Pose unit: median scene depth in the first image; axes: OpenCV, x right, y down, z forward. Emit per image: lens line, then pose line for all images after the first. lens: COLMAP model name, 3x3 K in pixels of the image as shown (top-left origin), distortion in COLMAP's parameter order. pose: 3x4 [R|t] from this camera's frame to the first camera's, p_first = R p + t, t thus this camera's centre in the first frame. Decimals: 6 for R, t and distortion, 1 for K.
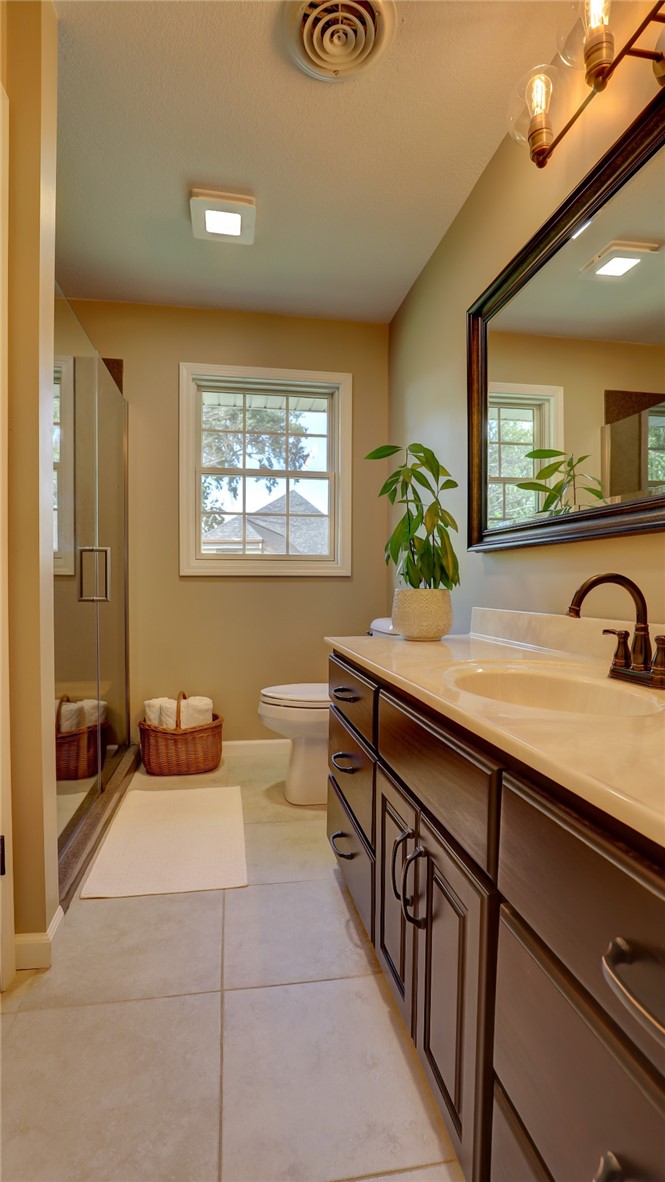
lens RADIAL K [[542.7, 0, 324.0], [0, 542.7, 607.0], [0, 0, 1]] dist [-0.040952, 0.008386]
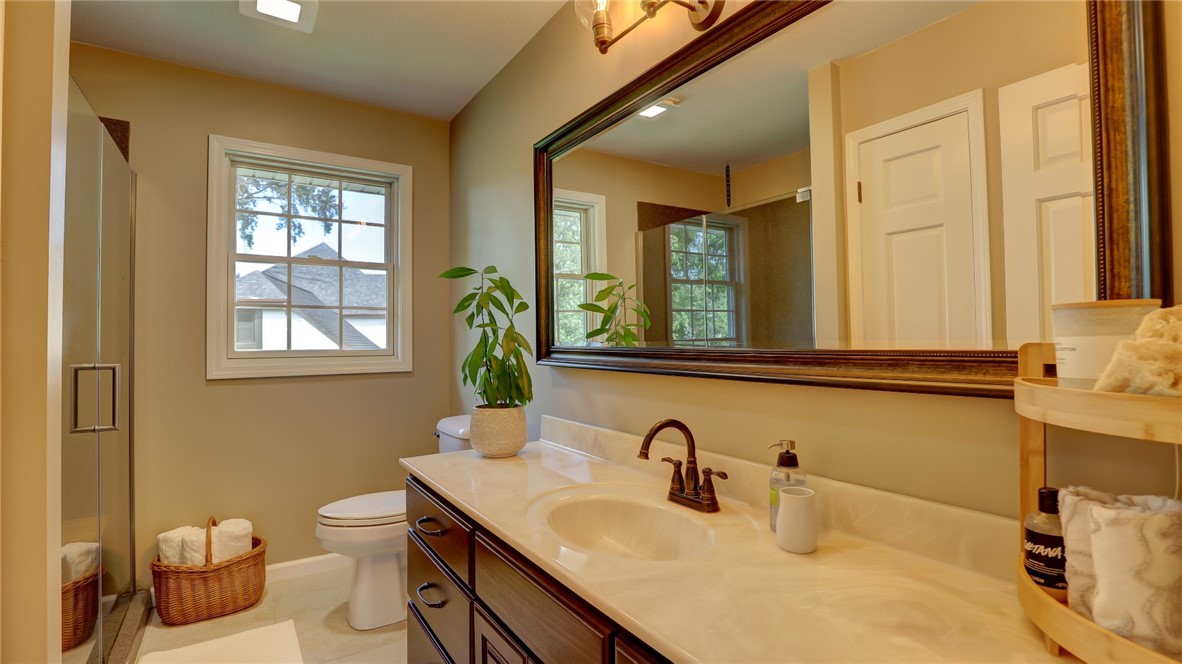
lens RADIAL K [[542.7, 0, 597.9], [0, 542.7, 327.4], [0, 0, 1]] dist [-0.040952, 0.008386]
pose [[0.910007, -0.002005, 0.414587, -0.063644], [0.023928, 0.998575, -0.047691, -0.105755], [-0.413901, 0.053320, 0.908759, -0.037099]]
